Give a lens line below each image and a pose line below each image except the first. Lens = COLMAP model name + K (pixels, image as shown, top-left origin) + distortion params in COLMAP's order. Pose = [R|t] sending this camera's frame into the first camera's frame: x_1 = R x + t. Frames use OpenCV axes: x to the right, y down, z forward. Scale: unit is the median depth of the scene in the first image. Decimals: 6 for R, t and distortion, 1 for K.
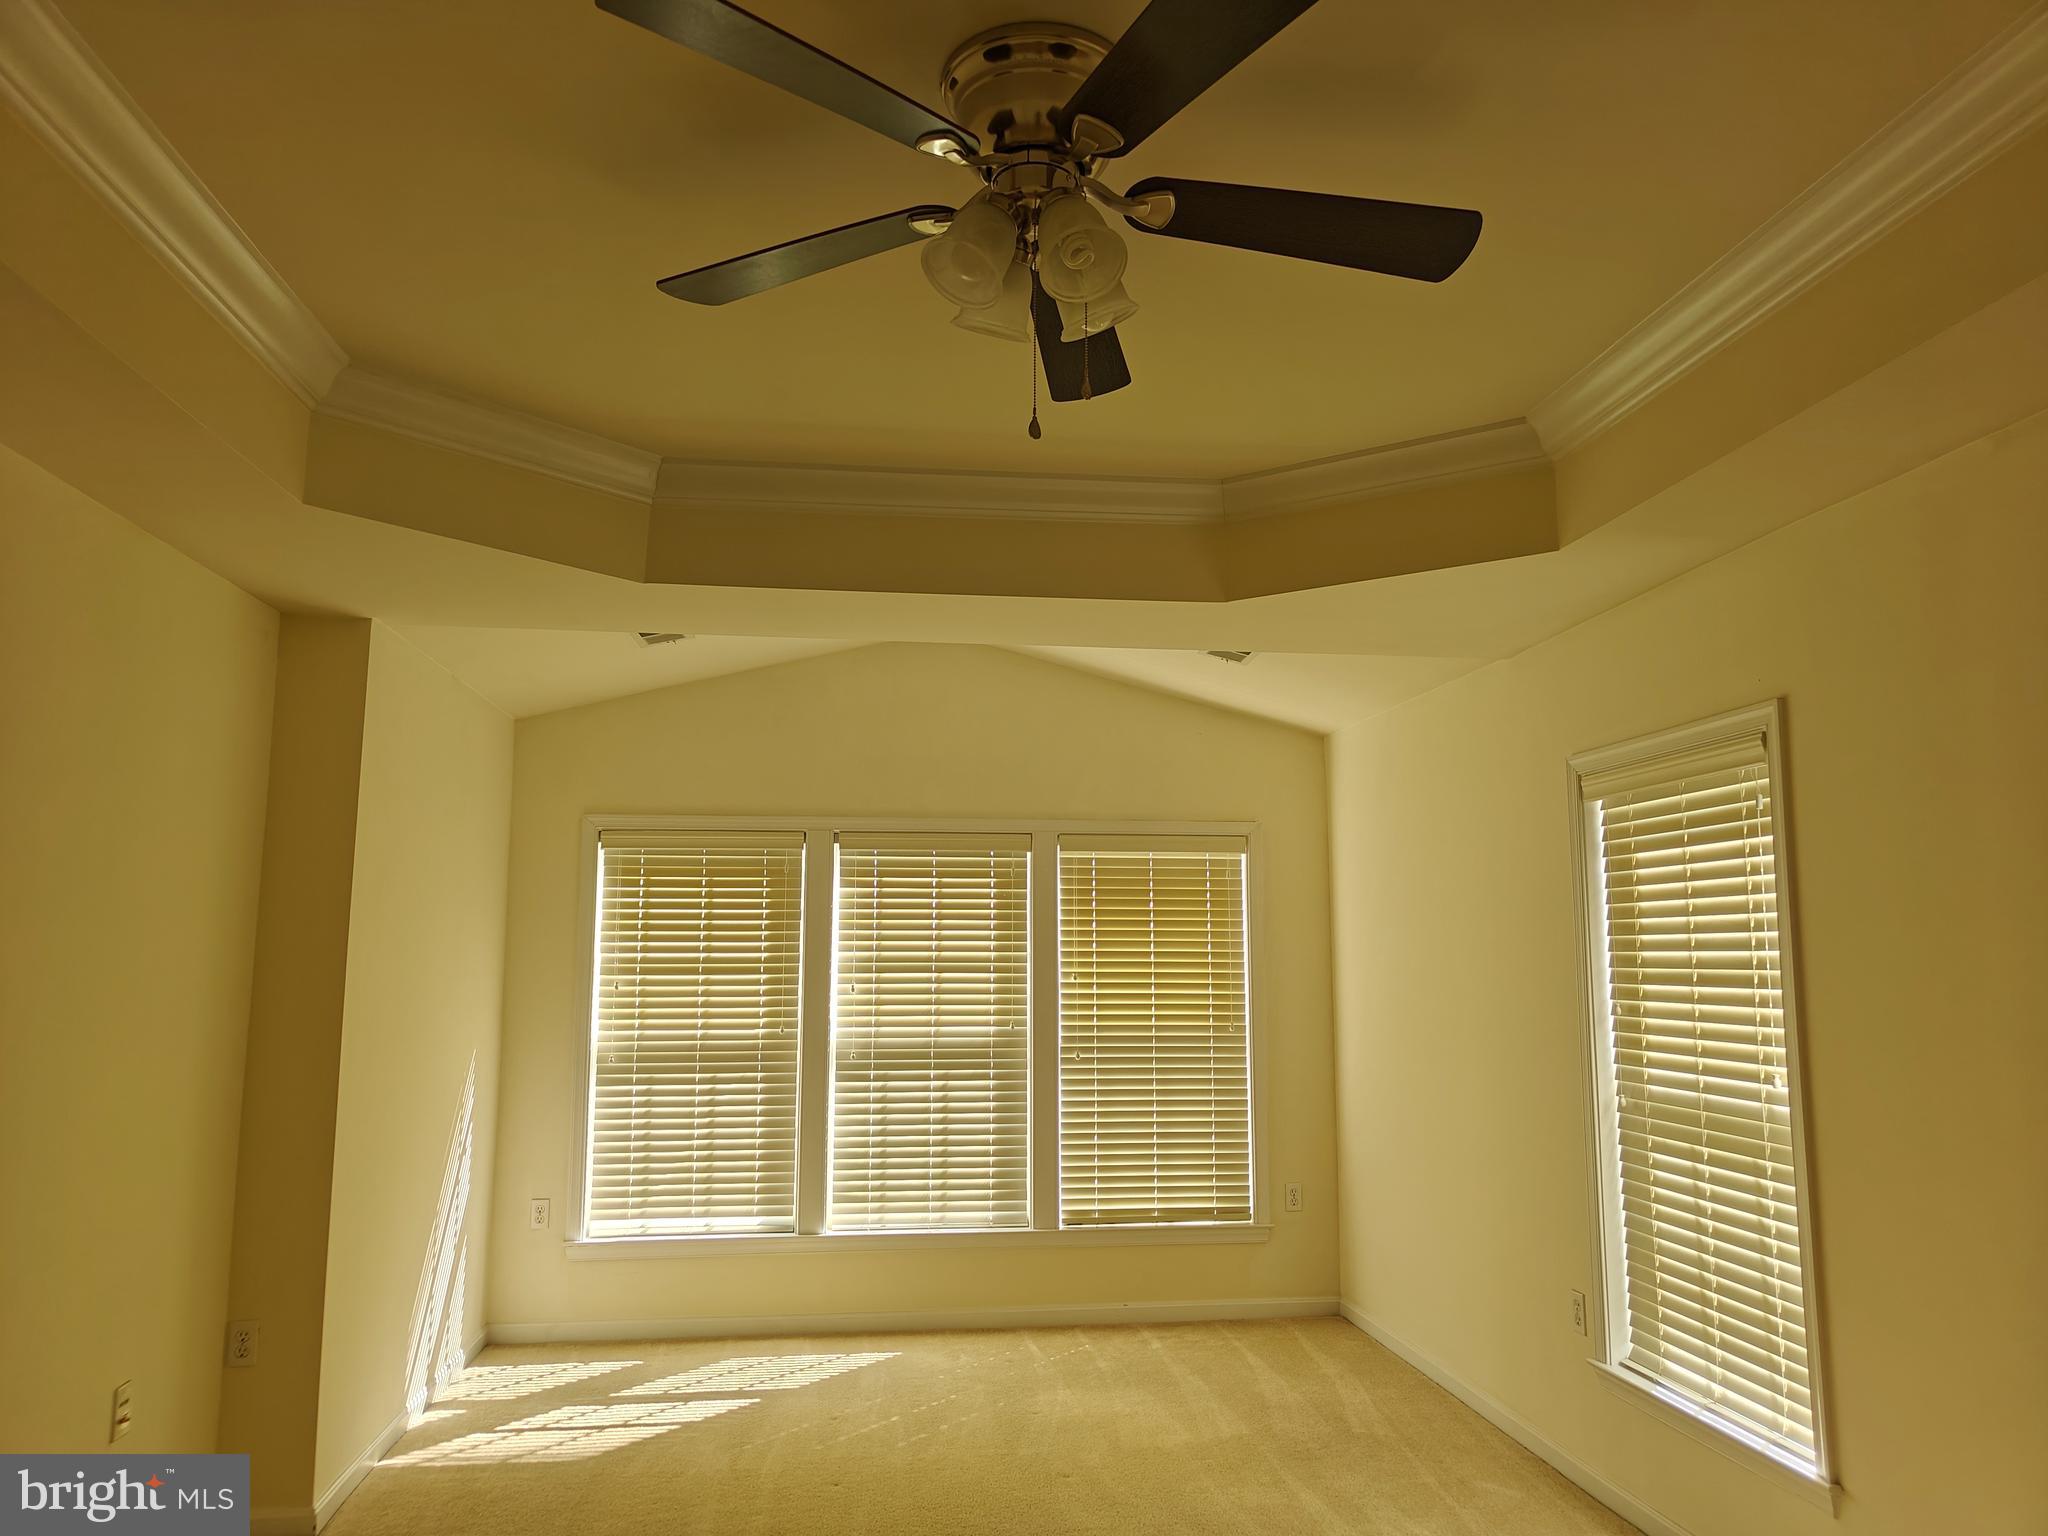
lens RADIAL K [[1410.0, 0, 1024.0], [0, 1410.0, 768.0], [0, 0, 1]] dist [-0.002858, -0.015198]
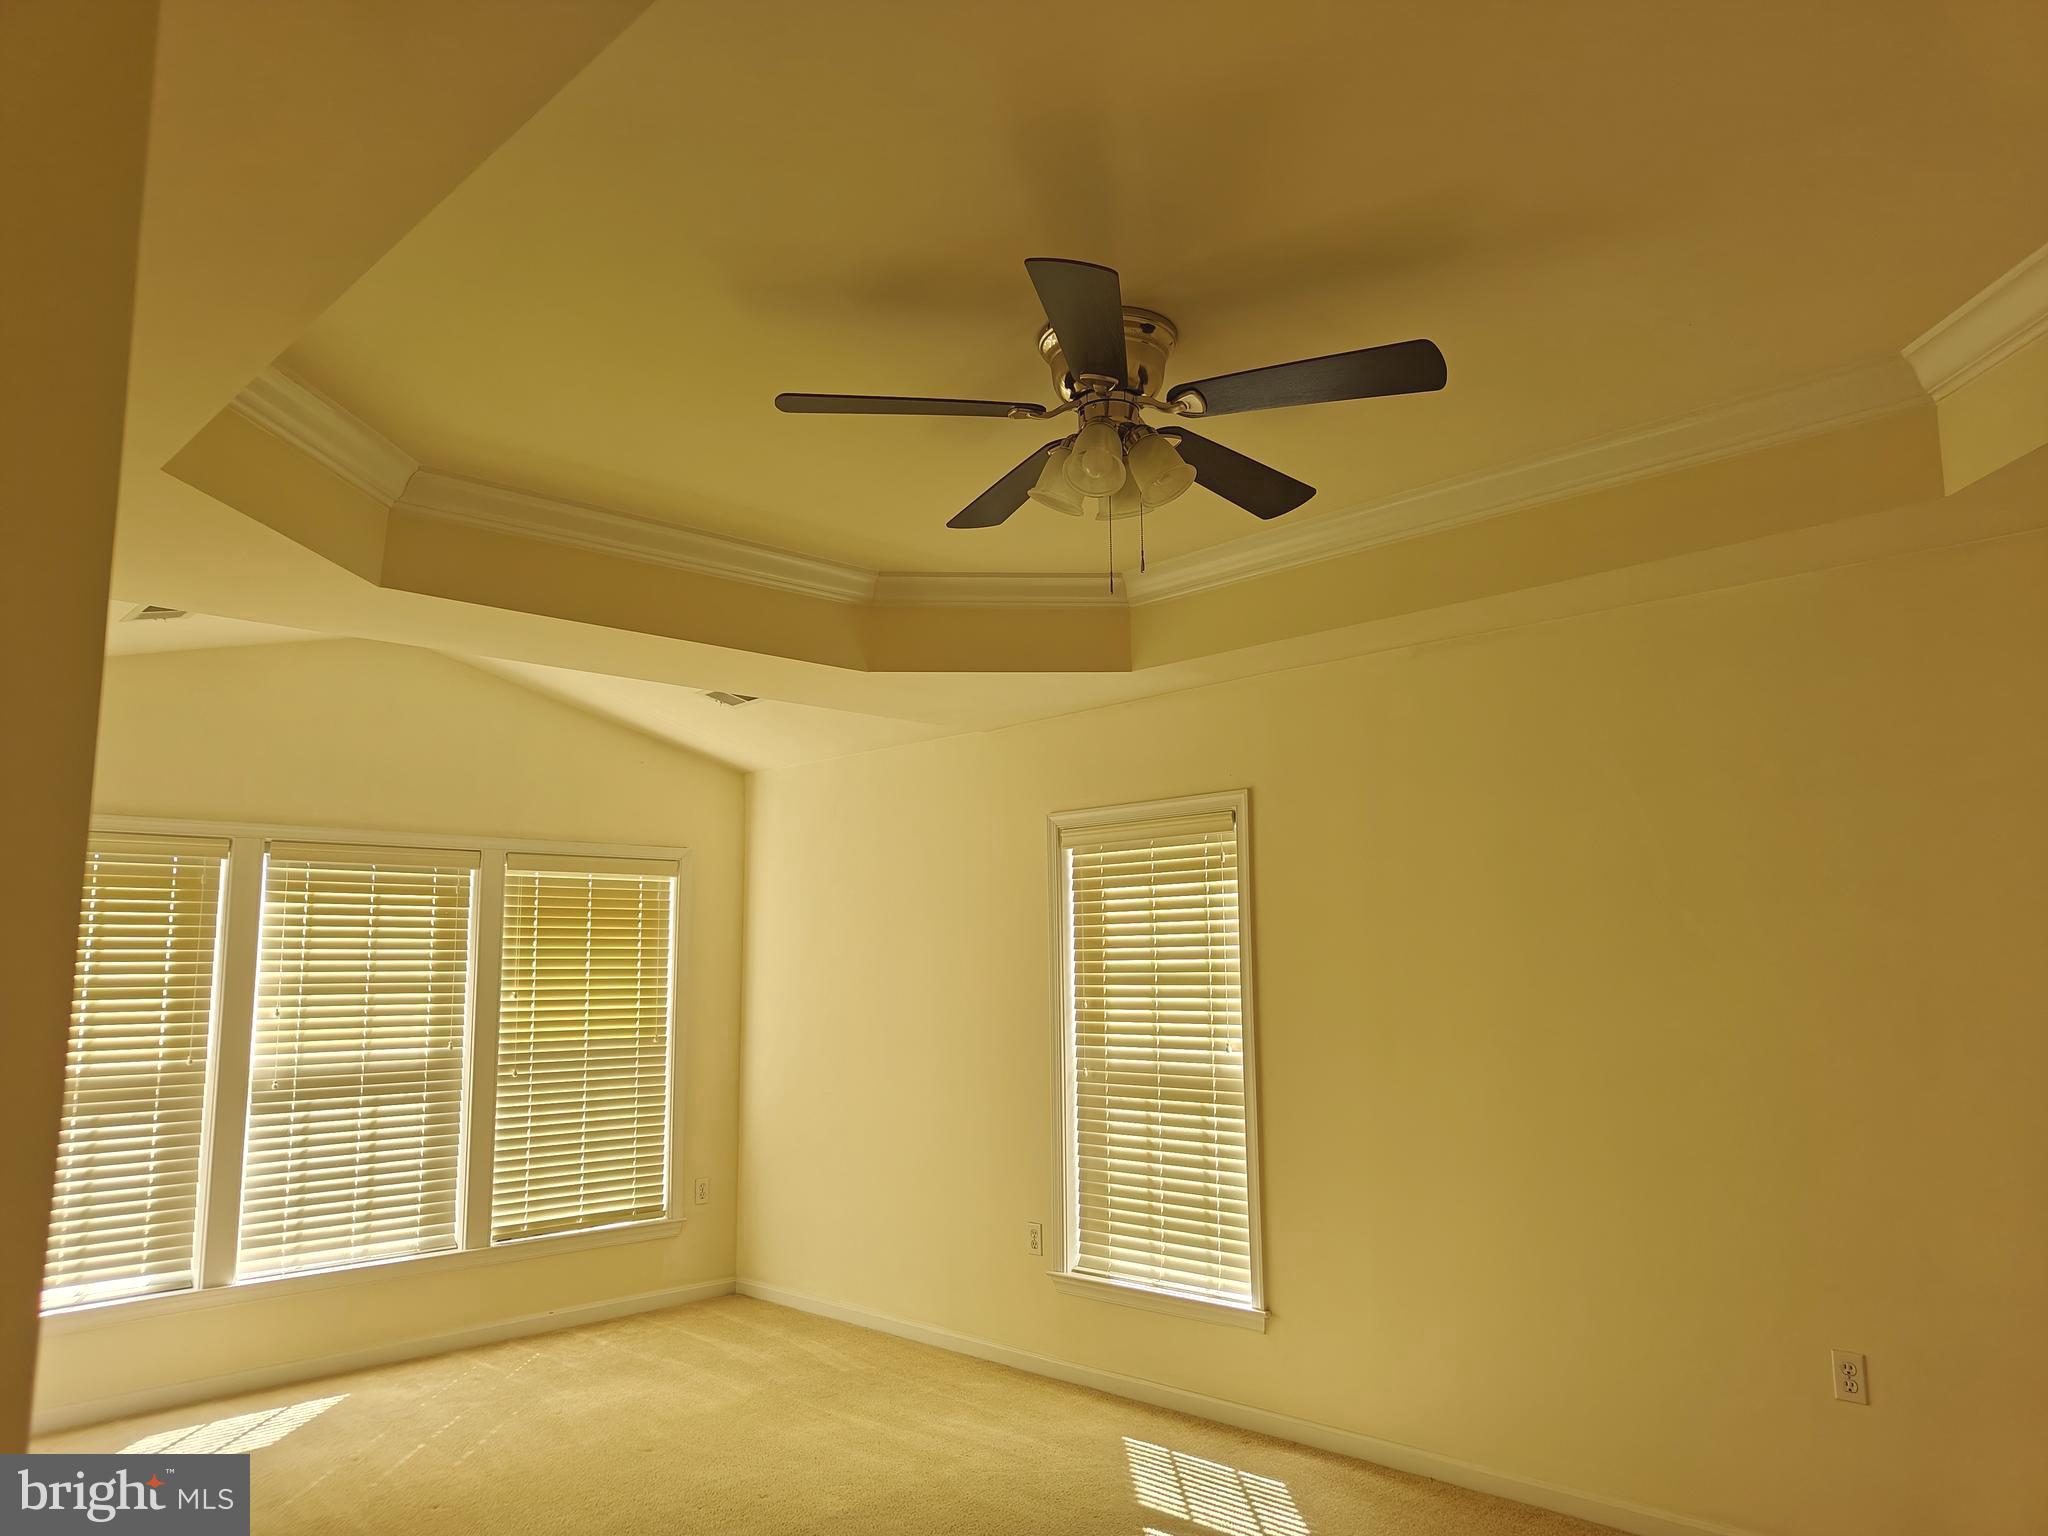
lens RADIAL K [[1410.0, 0, 1024.0], [0, 1410.0, 768.0], [0, 0, 1]] dist [-0.002858, -0.015198]
pose [[0.792093, 0.074182, 0.605876, -0.304361], [-0.065198, 0.997191, -0.036856, -0.000450], [-0.606908, -0.010308, 0.794705, -0.022517]]
